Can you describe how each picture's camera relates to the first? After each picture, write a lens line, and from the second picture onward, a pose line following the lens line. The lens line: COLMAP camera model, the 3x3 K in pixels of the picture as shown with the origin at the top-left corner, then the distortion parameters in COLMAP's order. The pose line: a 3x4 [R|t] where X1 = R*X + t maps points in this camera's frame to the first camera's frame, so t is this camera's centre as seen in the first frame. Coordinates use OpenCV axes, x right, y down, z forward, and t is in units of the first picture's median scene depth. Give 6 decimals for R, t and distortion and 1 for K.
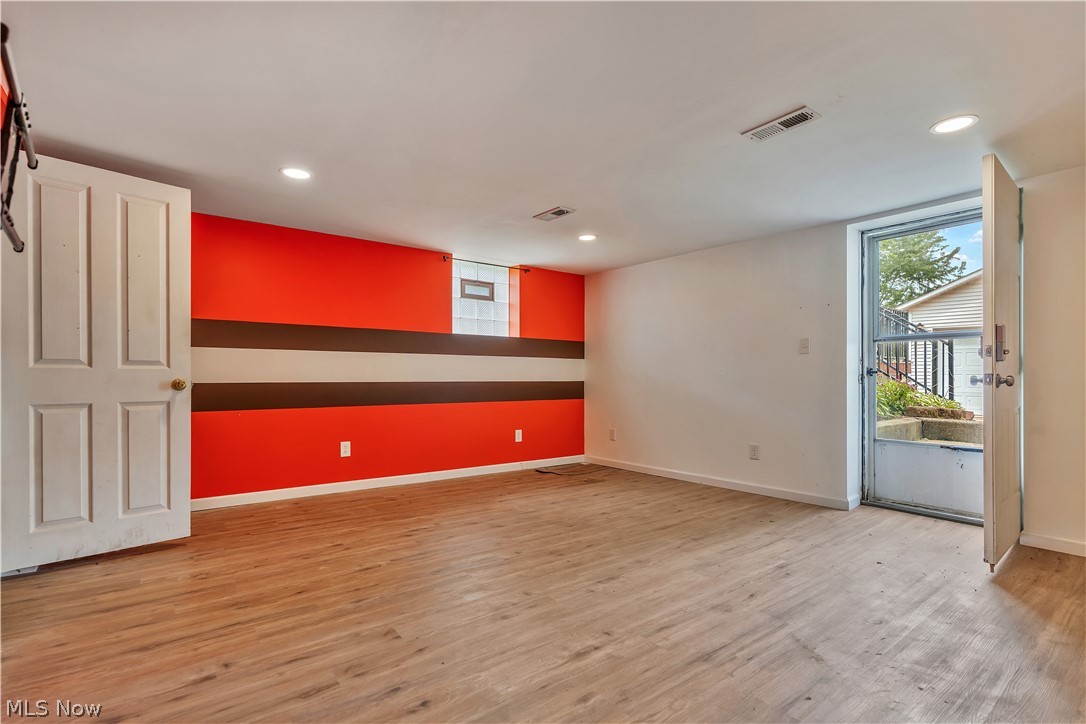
lens RADIAL K [[509.7, 0, 541.6], [0, 509.7, 367.2], [0, 0, 1]] dist [-0.006536, 0.000608]
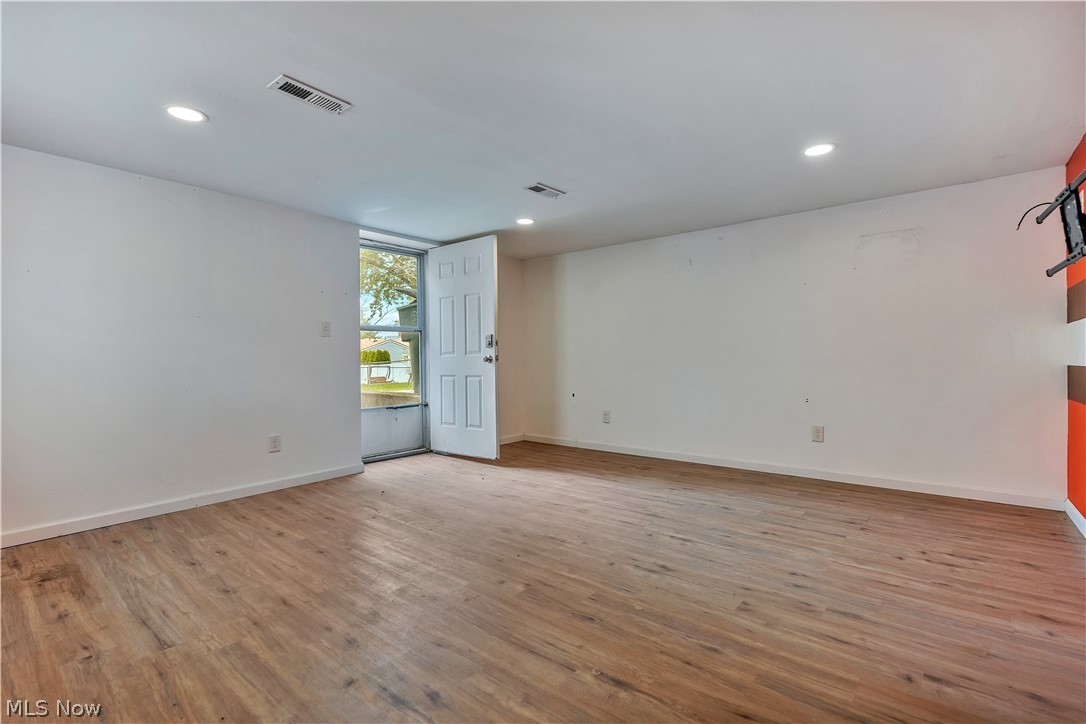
lens RADIAL K [[495.0, 0, 544.6], [0, 495.0, 365.0], [0, 0, 1]] dist [-0.006745, 0.000096]
pose [[-0.226279, -0.012782, 0.973979, -1.076097], [-0.008761, 0.999900, 0.011086, 0.028476], [-0.974023, -0.006025, -0.226369, 1.496775]]
